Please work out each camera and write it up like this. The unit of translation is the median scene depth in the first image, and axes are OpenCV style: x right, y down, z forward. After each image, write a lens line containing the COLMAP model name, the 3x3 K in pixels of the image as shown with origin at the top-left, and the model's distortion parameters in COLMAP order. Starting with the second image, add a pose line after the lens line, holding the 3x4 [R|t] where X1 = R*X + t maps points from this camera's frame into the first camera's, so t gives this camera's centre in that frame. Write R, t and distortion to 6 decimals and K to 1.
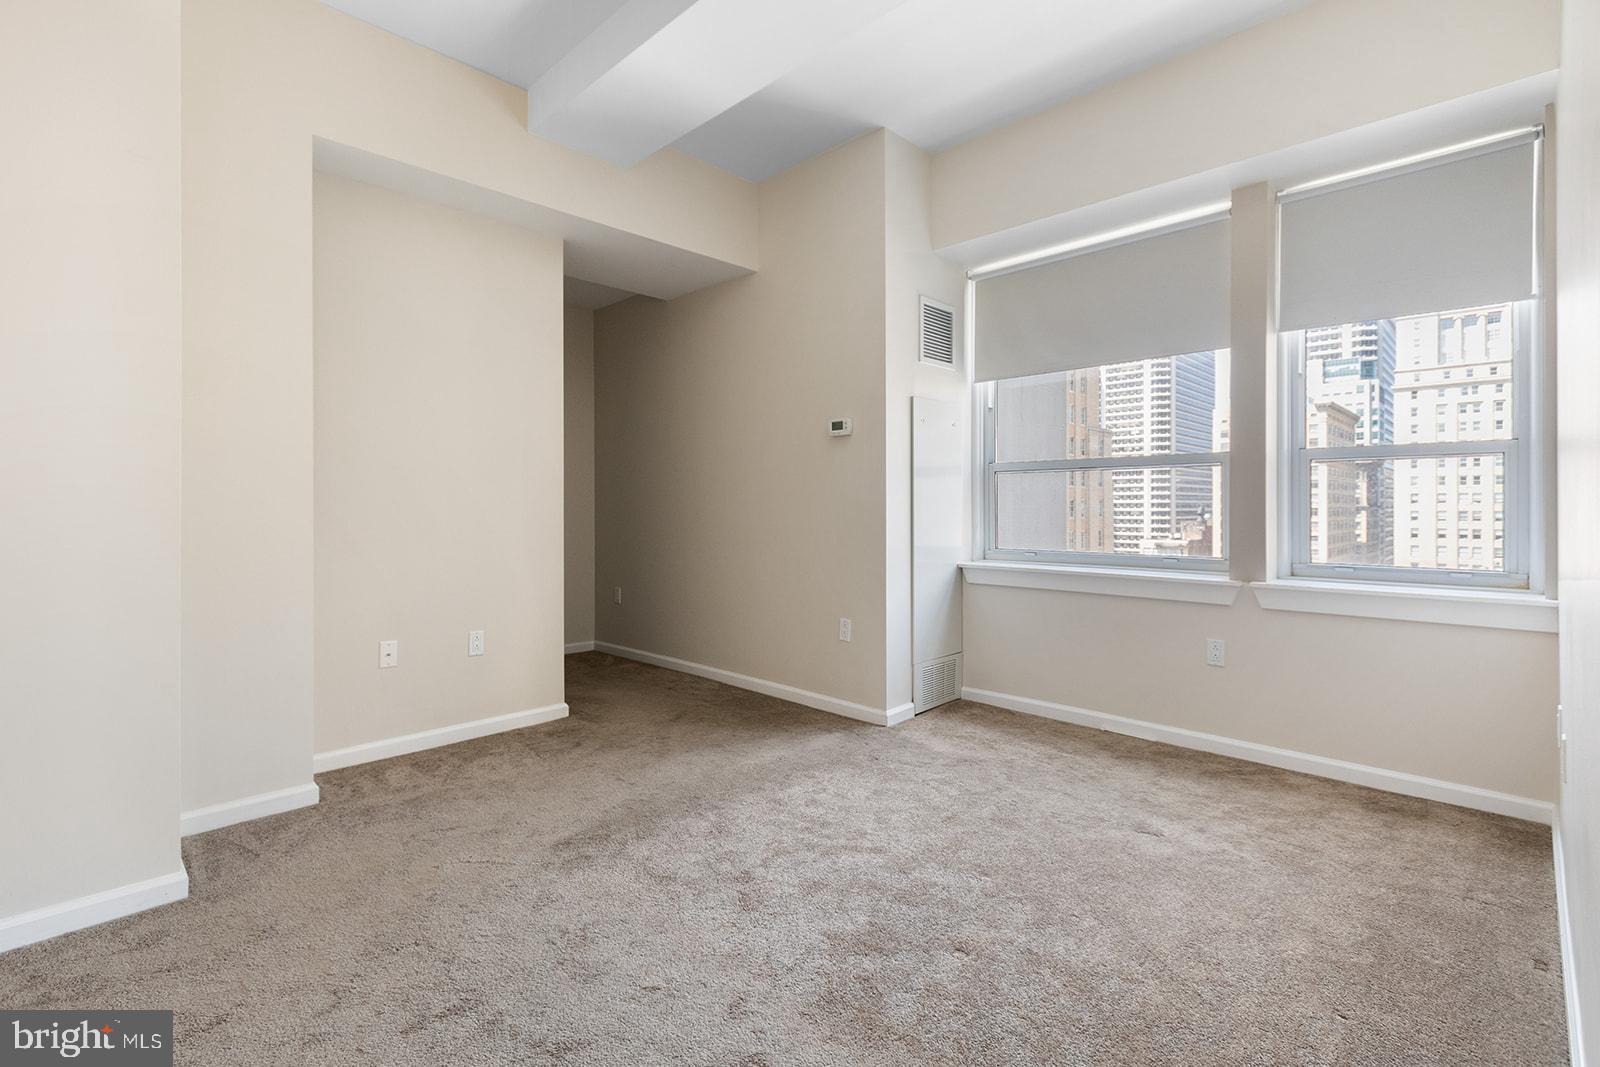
lens RADIAL K [[740.0, 0, 799.7], [0, 740.0, 505.5], [0, 0, 1]] dist [0.003196, 0.000401]
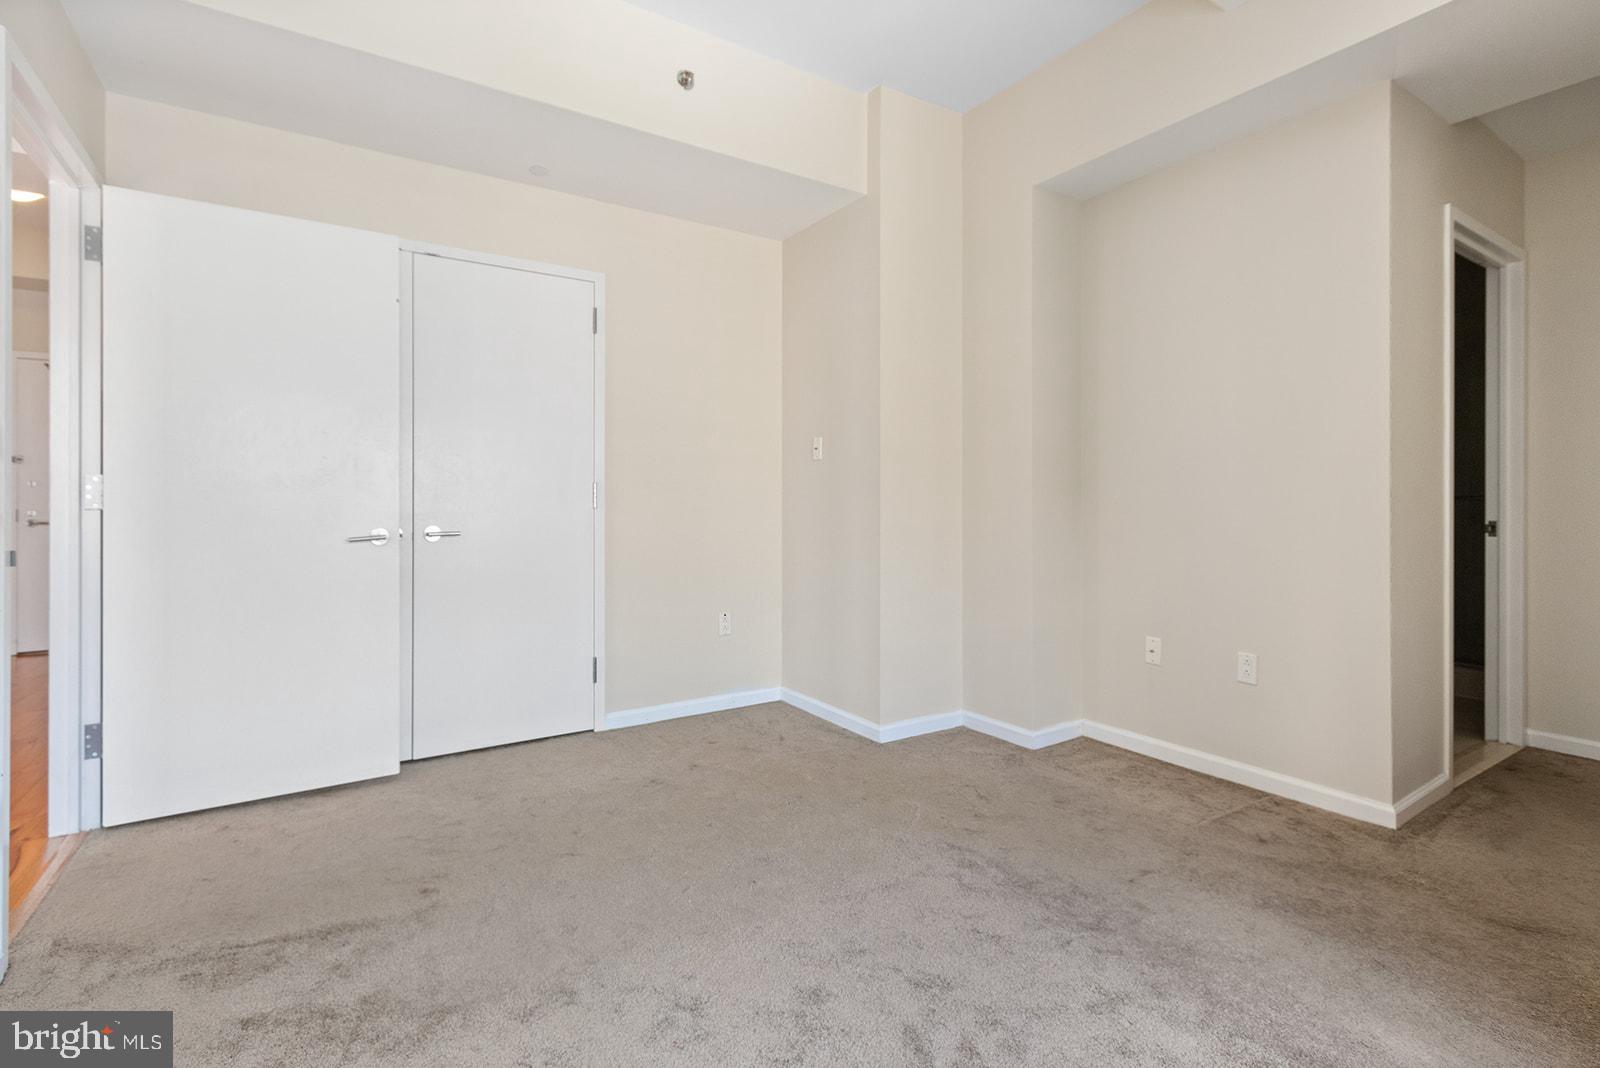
lens RADIAL K [[733.3, 0, 788.6], [0, 733.3, 506.6], [0, 0, 1]] dist [0.002143, -0.000080]
pose [[-0.217698, 0.006945, -0.975991, 0.517451], [0.000633, 0.999975, 0.006974, 0.004973], [0.976016, 0.000901, -0.217697, 0.788590]]
